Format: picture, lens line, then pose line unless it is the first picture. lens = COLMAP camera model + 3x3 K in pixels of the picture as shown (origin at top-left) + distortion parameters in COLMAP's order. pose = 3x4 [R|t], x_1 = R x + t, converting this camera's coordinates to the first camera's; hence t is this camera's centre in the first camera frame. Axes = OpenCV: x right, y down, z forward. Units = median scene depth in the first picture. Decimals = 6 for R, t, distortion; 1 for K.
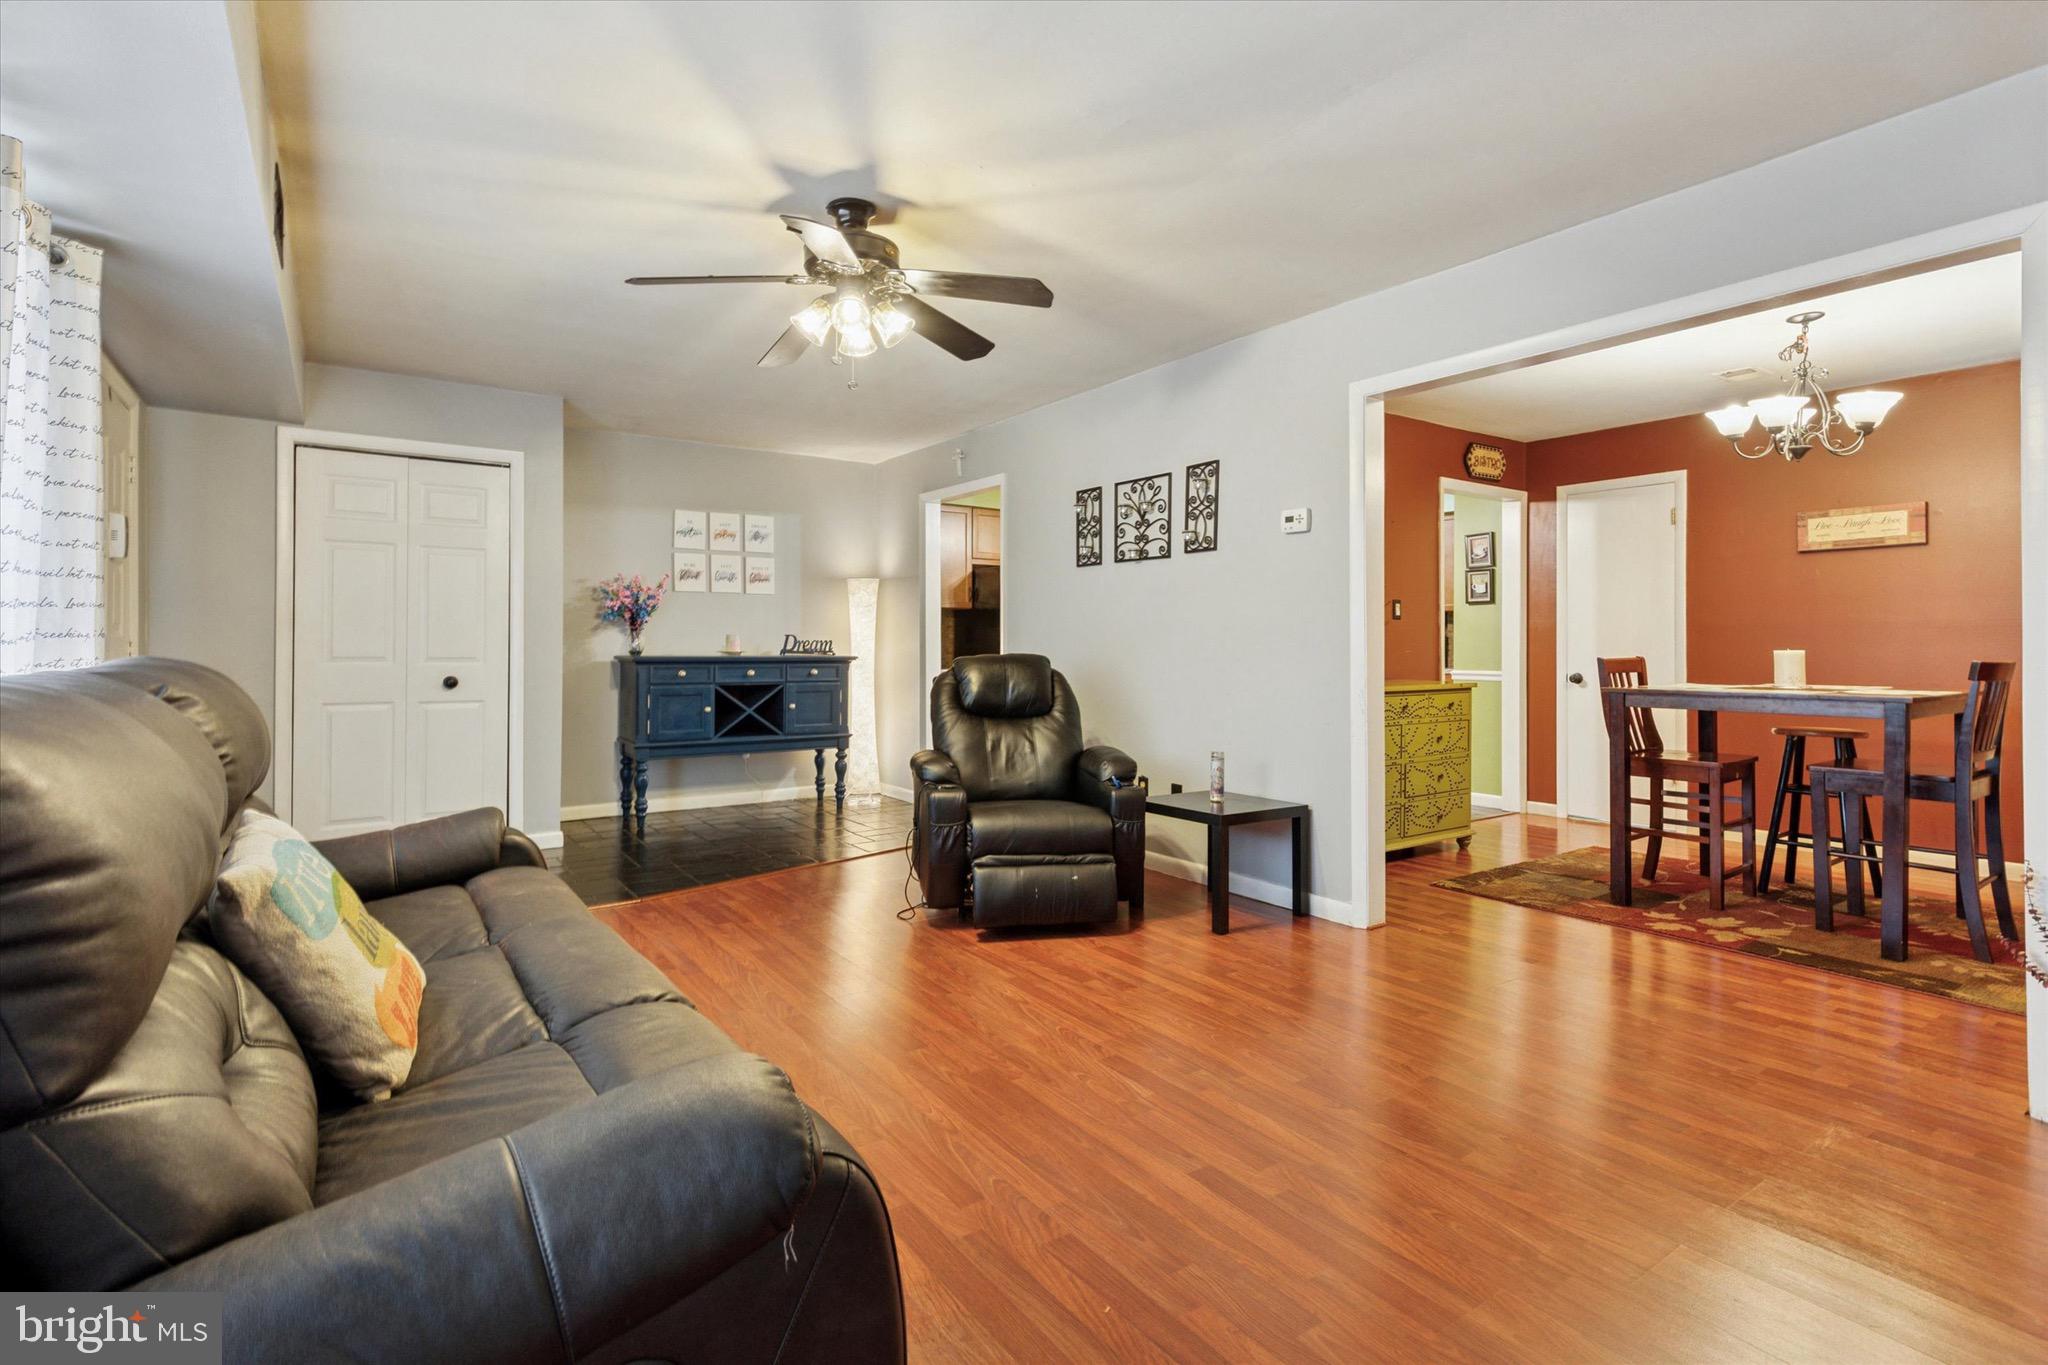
lens RADIAL K [[950.0, 0, 1033.1], [0, 950.0, 650.9], [0, 0, 1]] dist [0.009404, -0.000661]
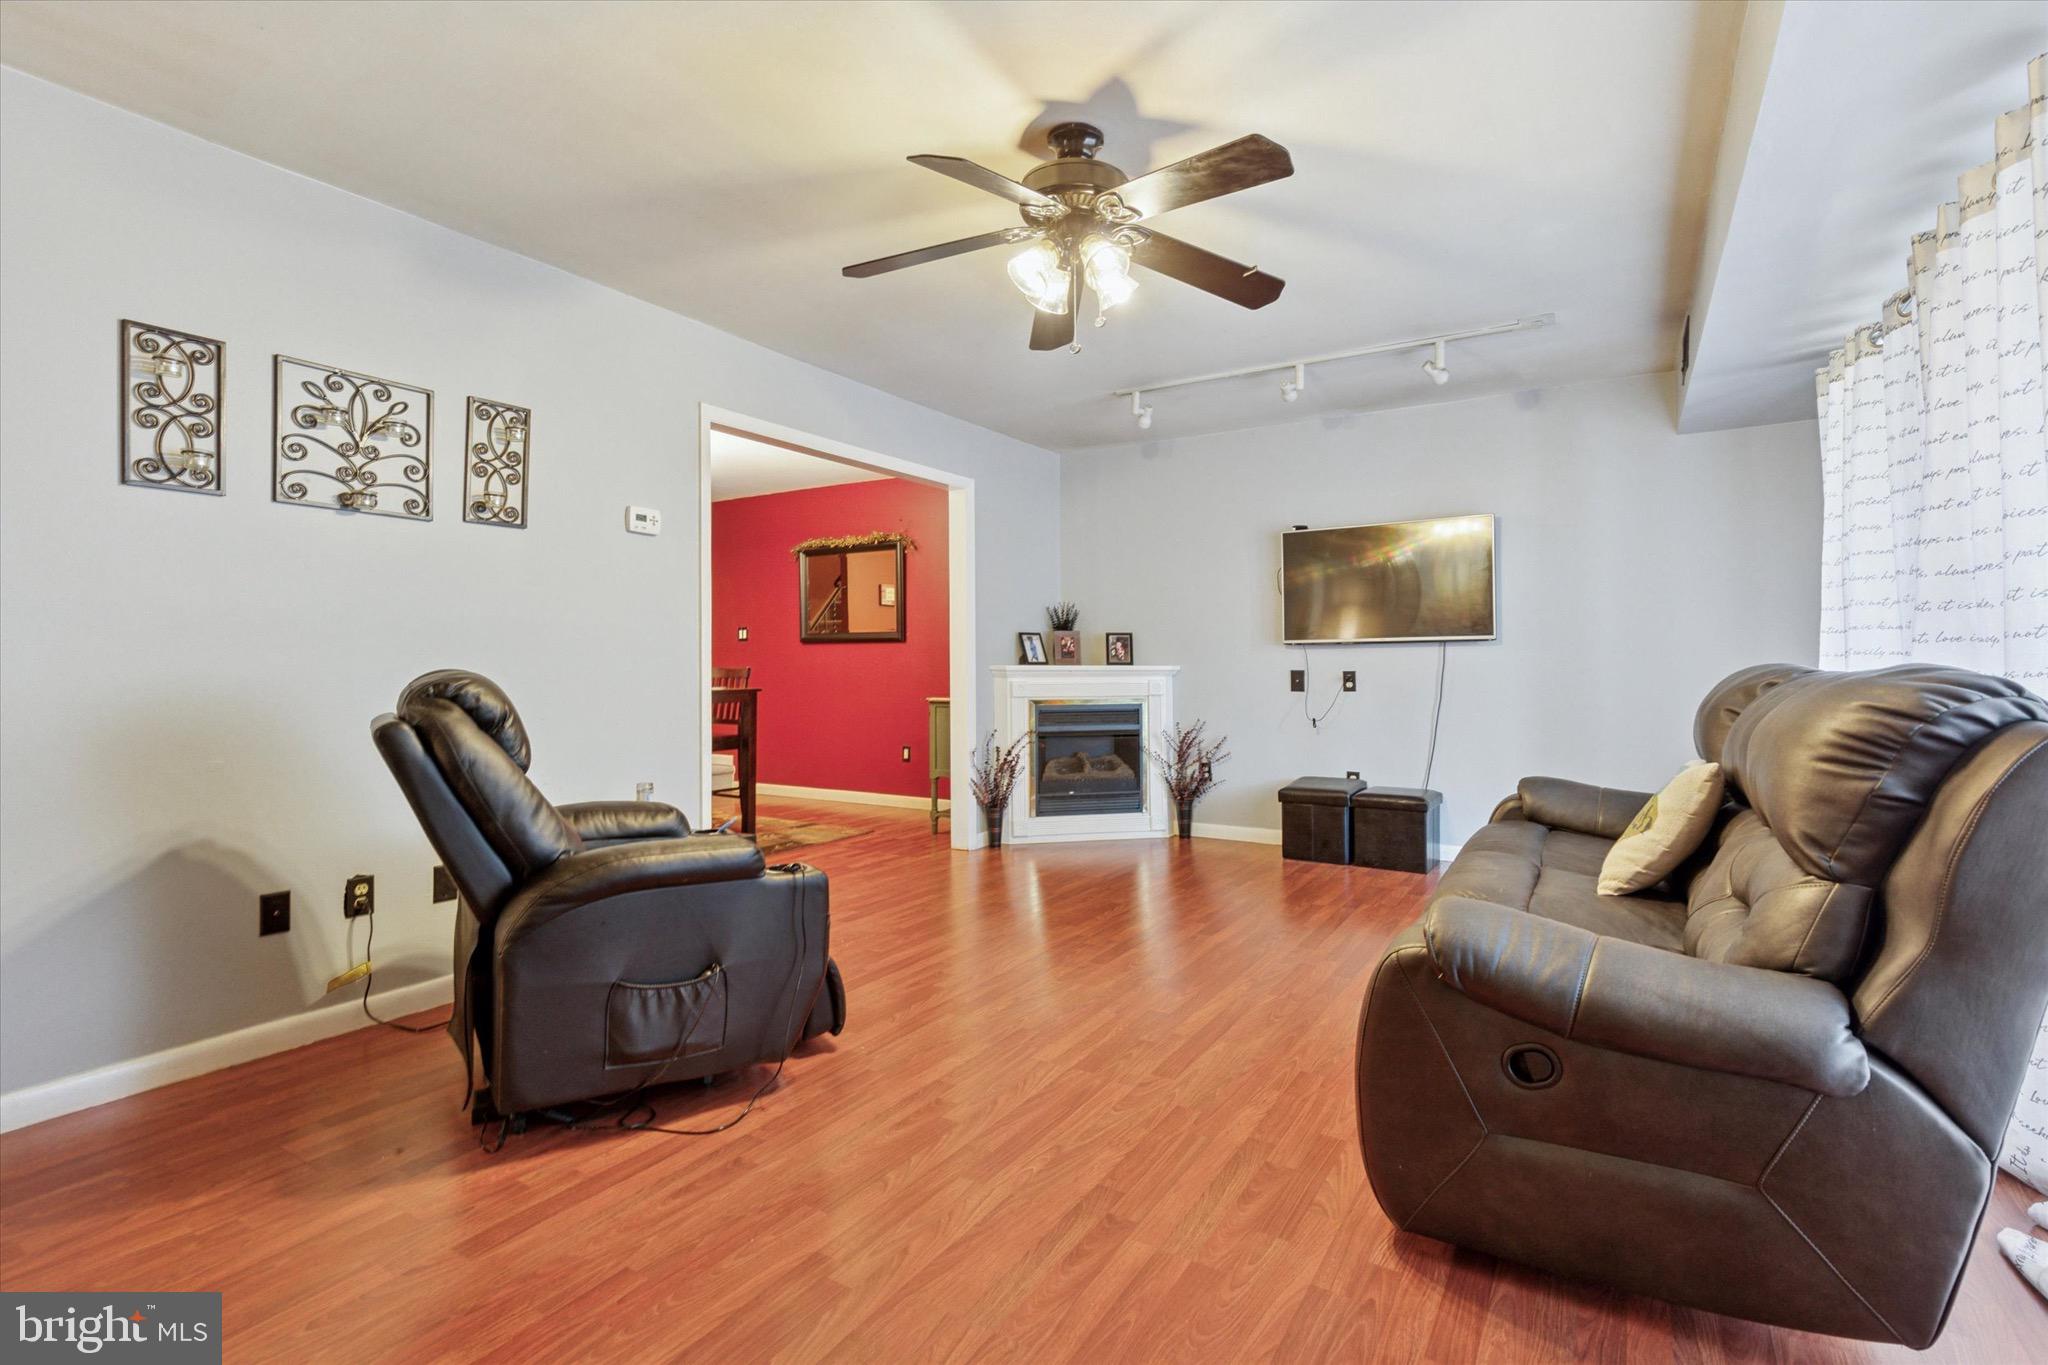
lens RADIAL K [[950.0, 0, 1014.8], [0, 950.0, 662.2], [0, 0, 1]] dist [0.009404, -0.000661]
pose [[-0.369207, -0.000096, 0.929347, -0.606701], [0.007767, 0.999965, 0.003189, -0.000220], [-0.929315, 0.008396, -0.369194, 0.863185]]
